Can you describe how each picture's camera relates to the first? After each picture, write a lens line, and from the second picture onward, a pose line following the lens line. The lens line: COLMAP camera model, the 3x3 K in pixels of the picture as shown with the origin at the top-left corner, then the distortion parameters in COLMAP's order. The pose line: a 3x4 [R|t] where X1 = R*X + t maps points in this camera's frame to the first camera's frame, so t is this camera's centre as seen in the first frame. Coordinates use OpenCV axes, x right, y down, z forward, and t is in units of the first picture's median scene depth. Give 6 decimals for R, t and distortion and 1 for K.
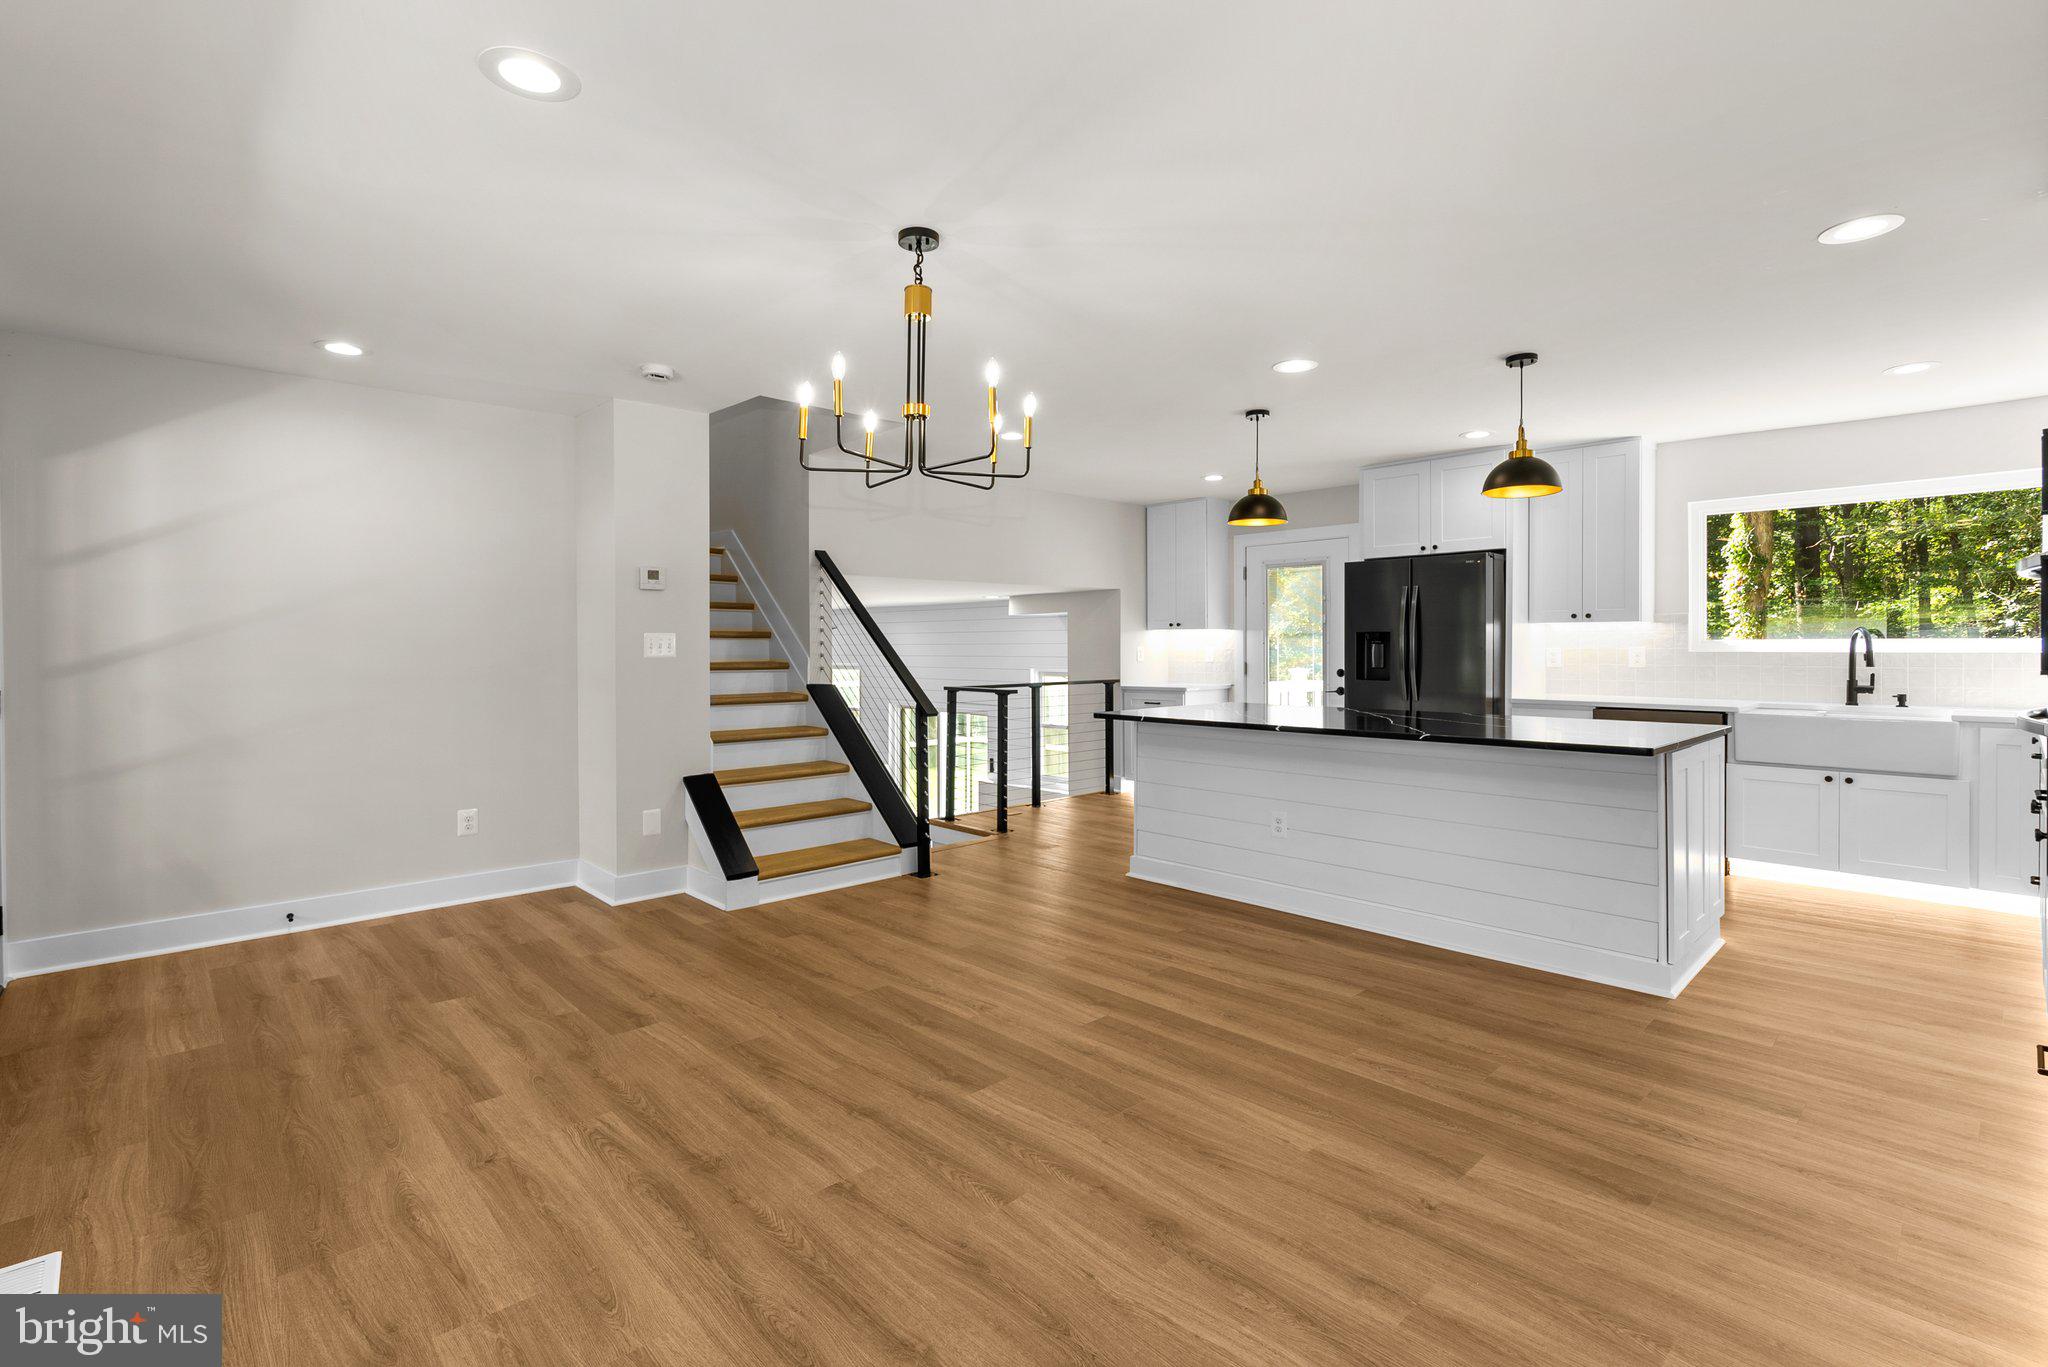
lens RADIAL K [[937.4, 0, 1008.9], [0, 937.4, 647.4], [0, 0, 1]] dist [-0.007685, 0.002933]
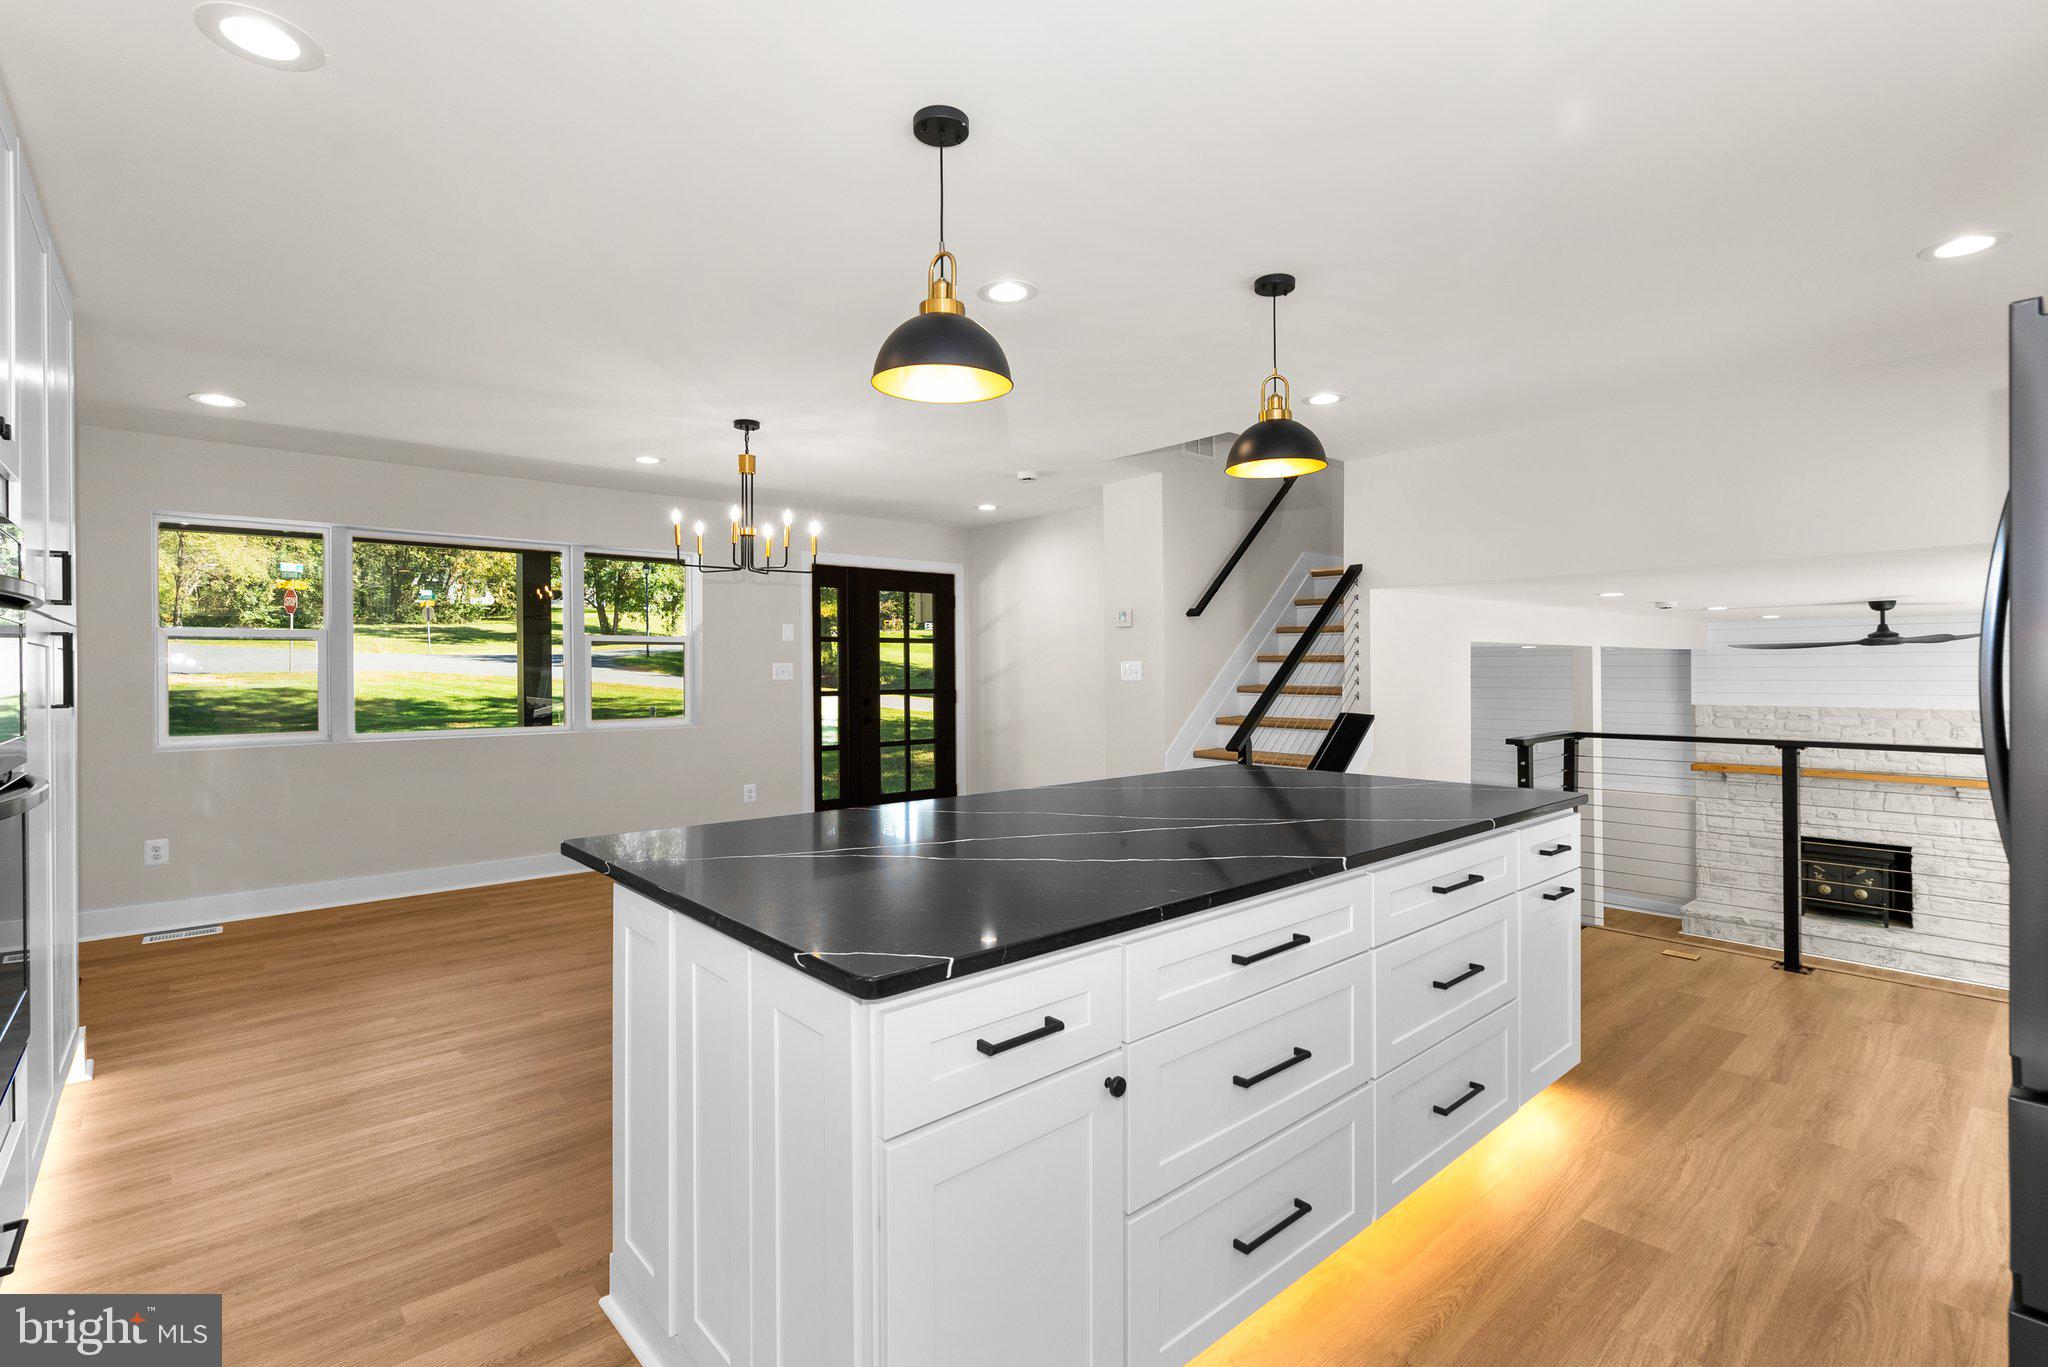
lens RADIAL K [[937.4, 0, 1012.4], [0, 937.4, 670.4], [0, 0, 1]] dist [-0.007685, 0.002933]
pose [[-0.025302, 0.005161, -0.999667, 0.911224], [0.004434, 0.999977, 0.005050, -0.010609], [0.999670, -0.004304, -0.025325, 0.905904]]
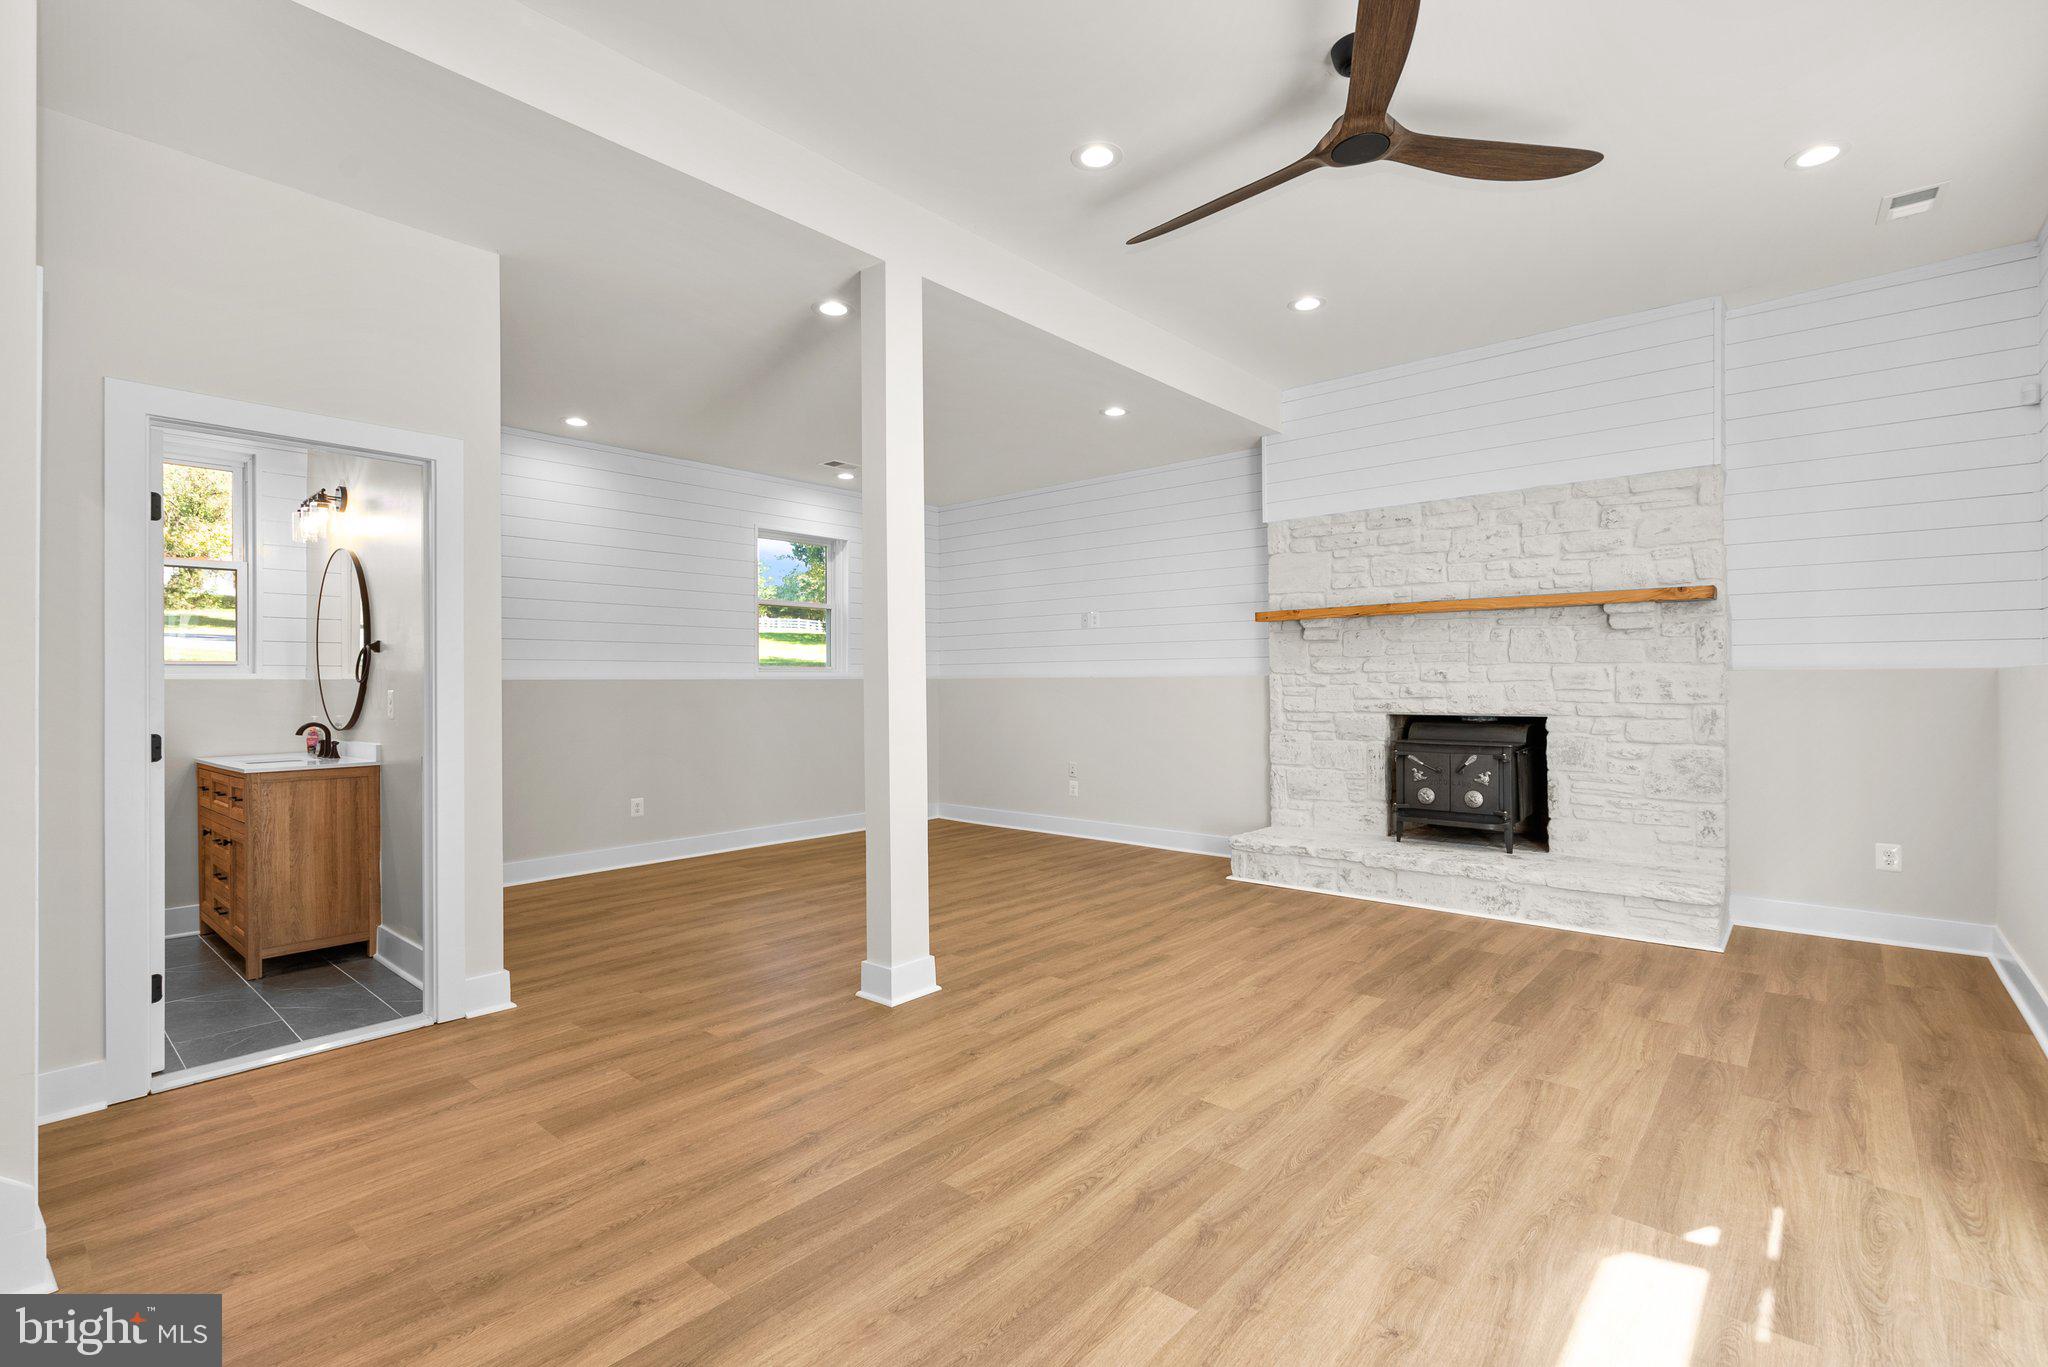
lens RADIAL K [[937.4, 0, 1008.3], [0, 937.4, 679.2], [0, 0, 1]] dist [-0.007685, 0.002933]
pose [[0.100291, 0.003431, -0.994952, 0.030037], [0.005886, 0.999975, 0.004042, 0.316228], [0.994941, -0.006261, 0.100269, 1.928931]]
